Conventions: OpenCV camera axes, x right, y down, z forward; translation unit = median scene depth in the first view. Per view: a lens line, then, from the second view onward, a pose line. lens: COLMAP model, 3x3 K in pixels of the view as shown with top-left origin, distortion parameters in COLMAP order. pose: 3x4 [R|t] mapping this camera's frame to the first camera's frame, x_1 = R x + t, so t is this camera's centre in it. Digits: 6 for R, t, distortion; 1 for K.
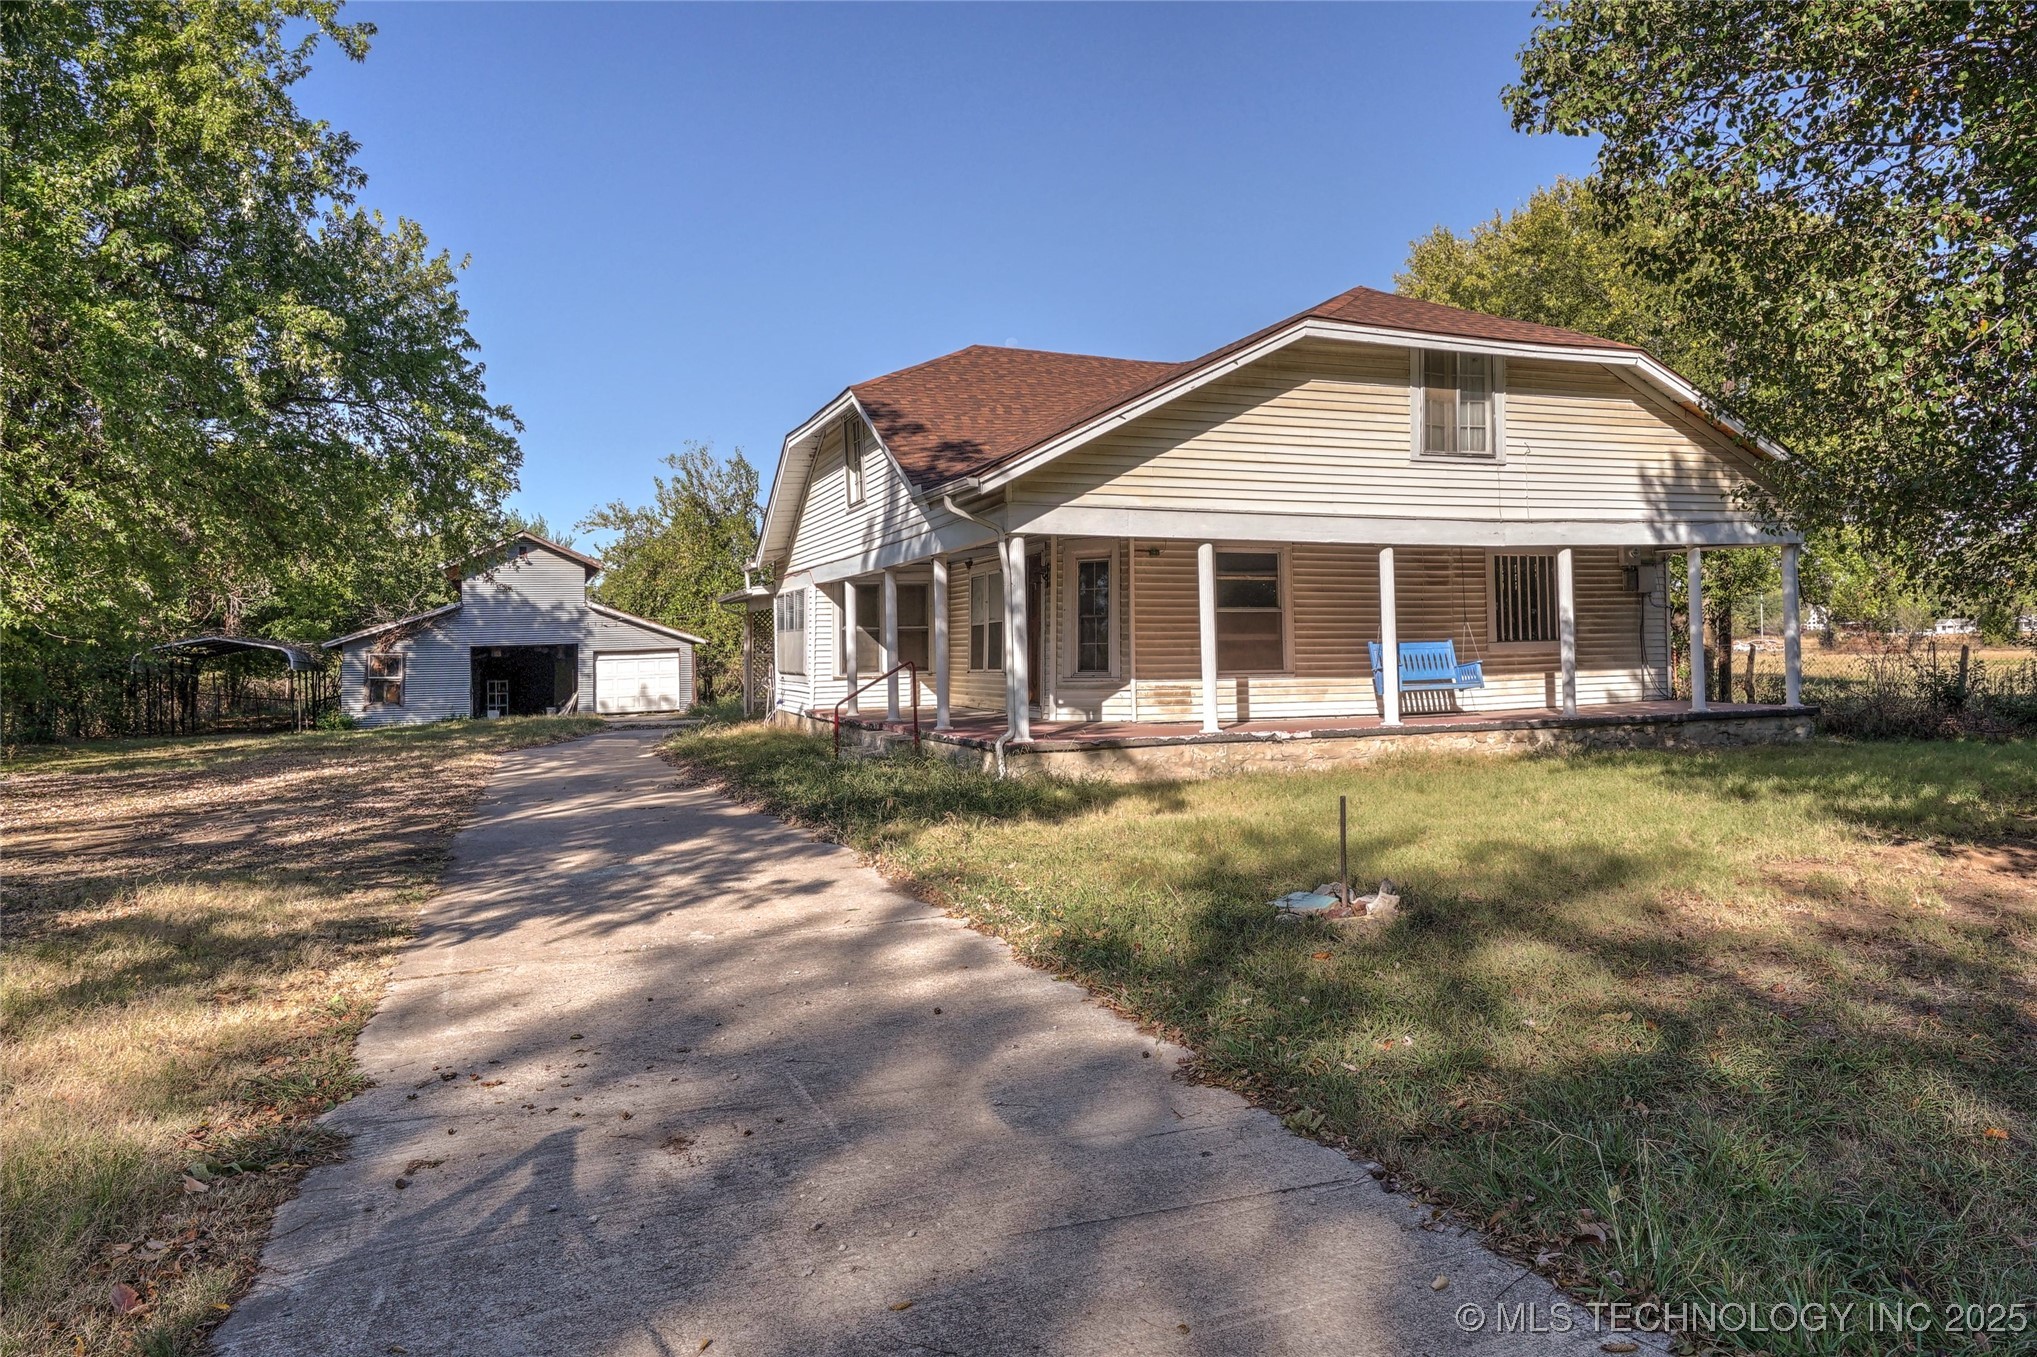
lens RADIAL K [[1295.7, 0, 1087.4], [0, 1295.7, 649.9], [0, 0, 1]] dist [0.002151, 0.004802]
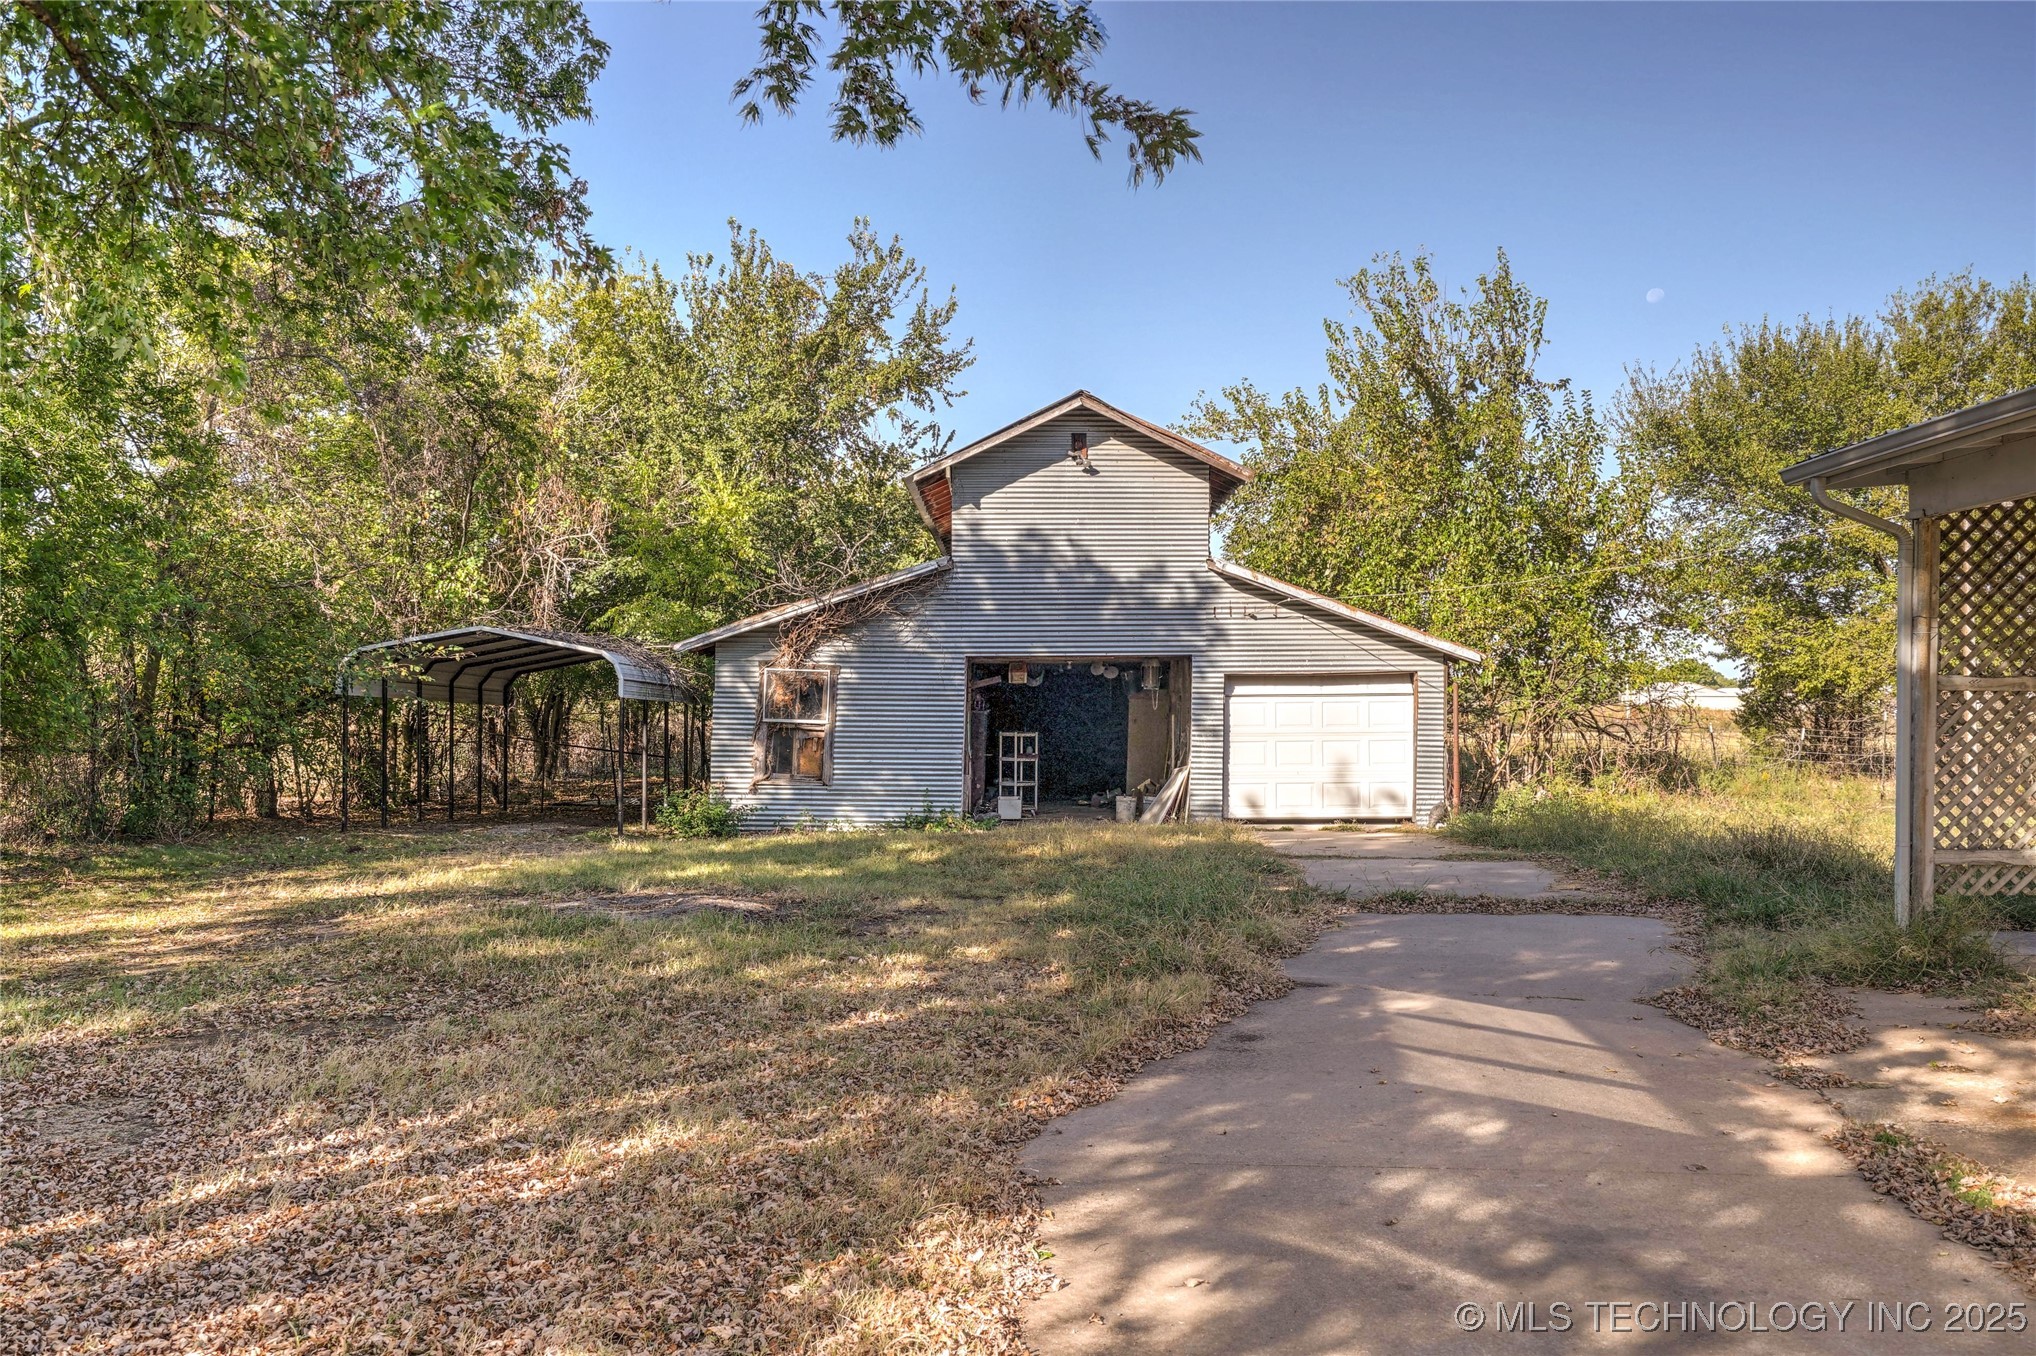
lens RADIAL K [[1836.4, 0, 1018.0], [0, 1836.4, 678.0], [0, 0, 1]] dist [-0.000191, -0.000020]
pose [[0.910858, 0.019545, -0.412257, -0.423928], [-0.023352, 0.999718, -0.004197, 0.013769], [0.412059, 0.013450, 0.911058, 0.917556]]
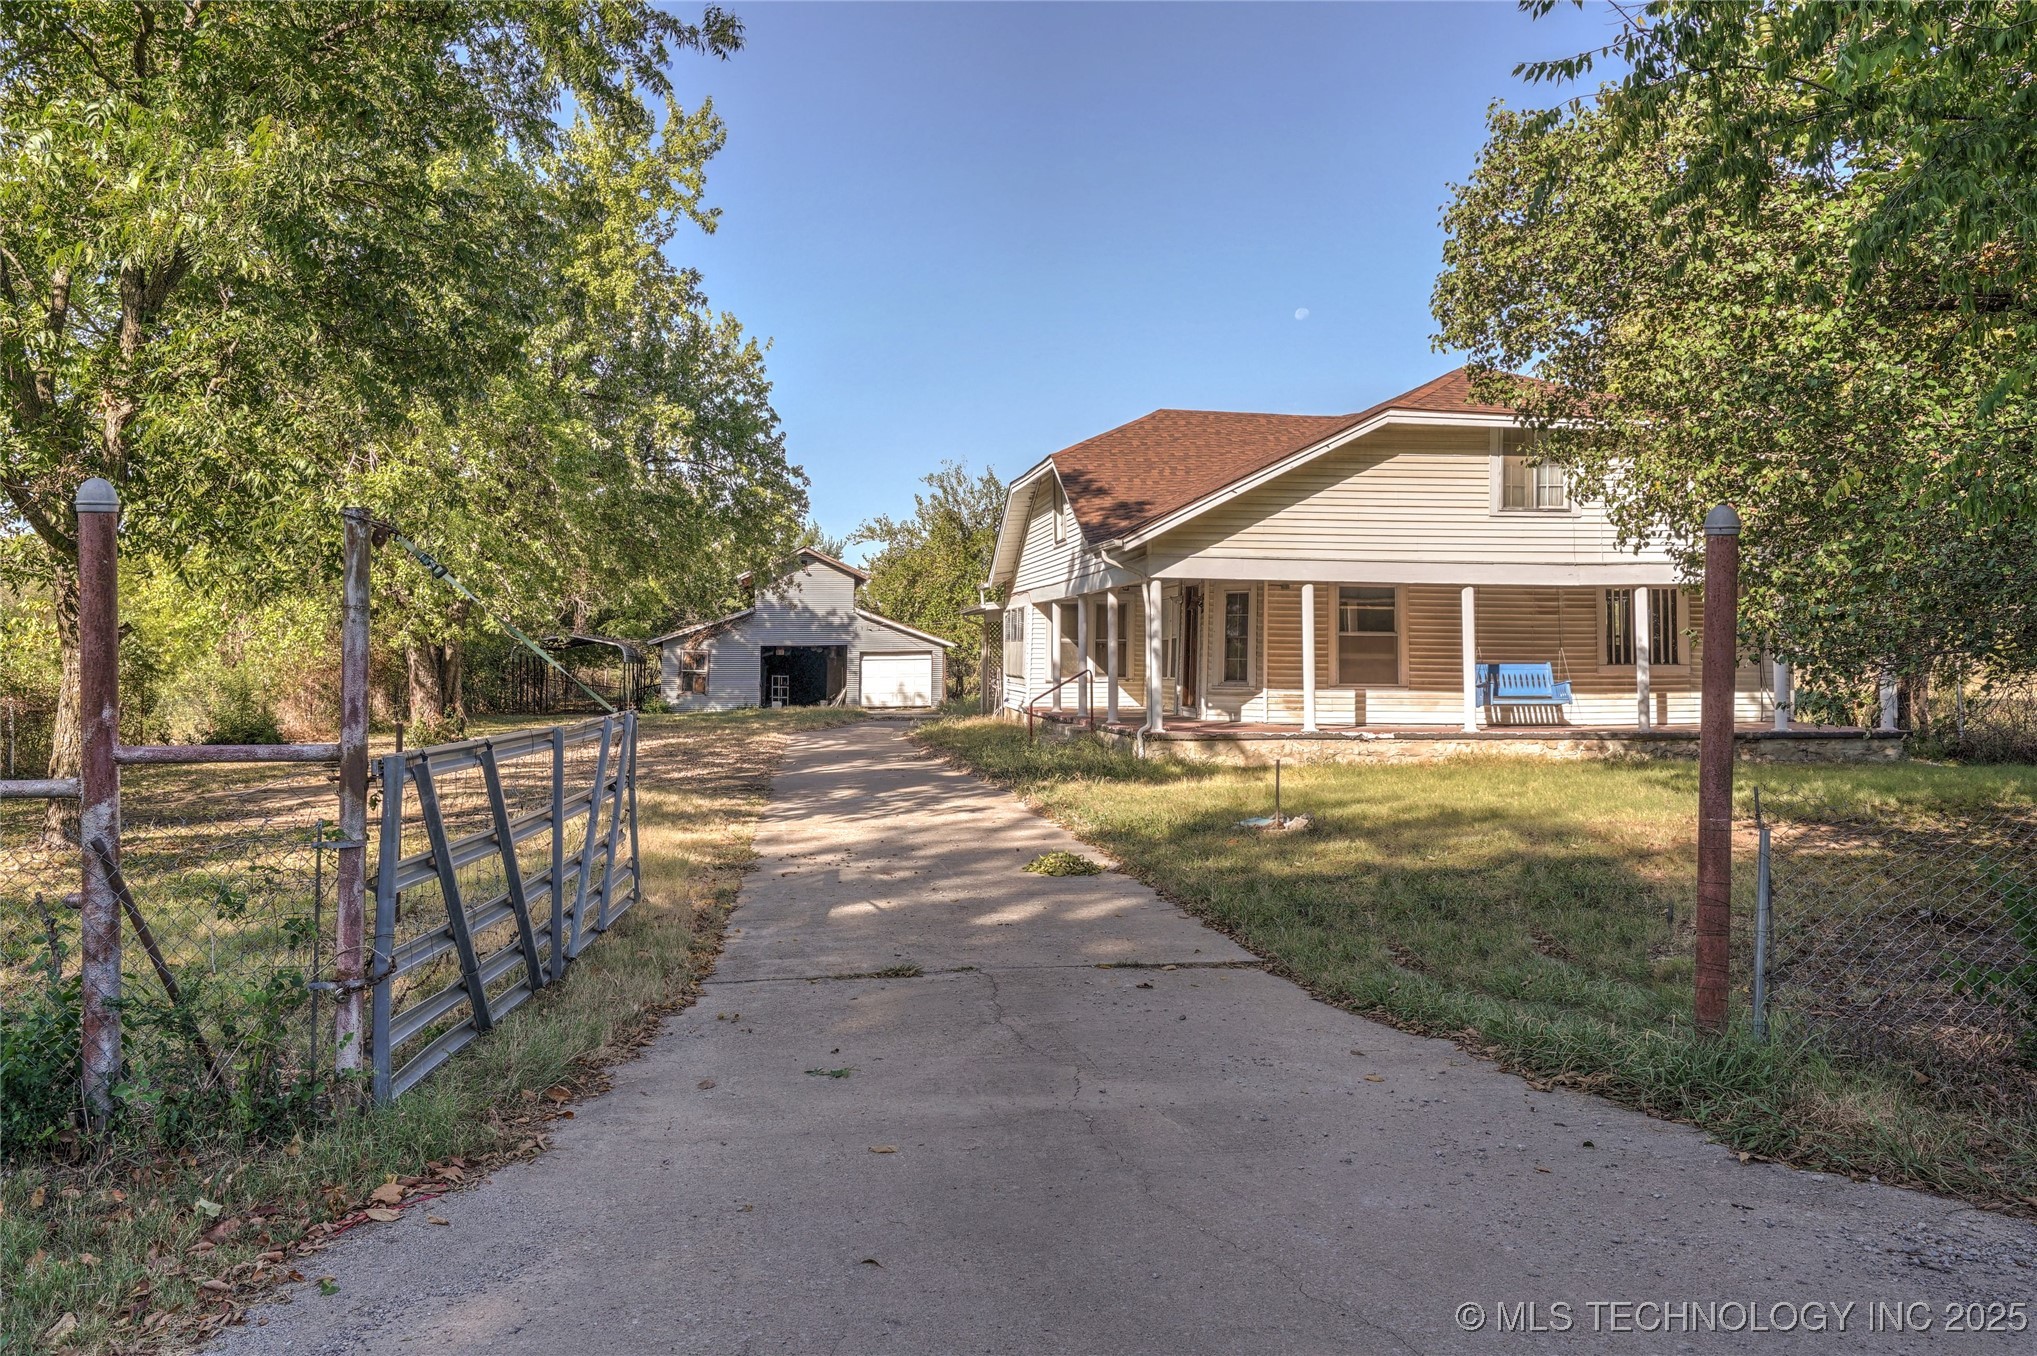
lens RADIAL K [[1344.6, 0, 1018.5], [0, 1344.6, 678.0], [0, 0, 1]] dist [0.000980, -0.000343]
pose [[0.969416, 0.025754, -0.244069, 0.092977], [-0.021453, 0.999564, 0.020263, -0.006515], [0.244485, -0.014407, 0.969546, -0.241809]]
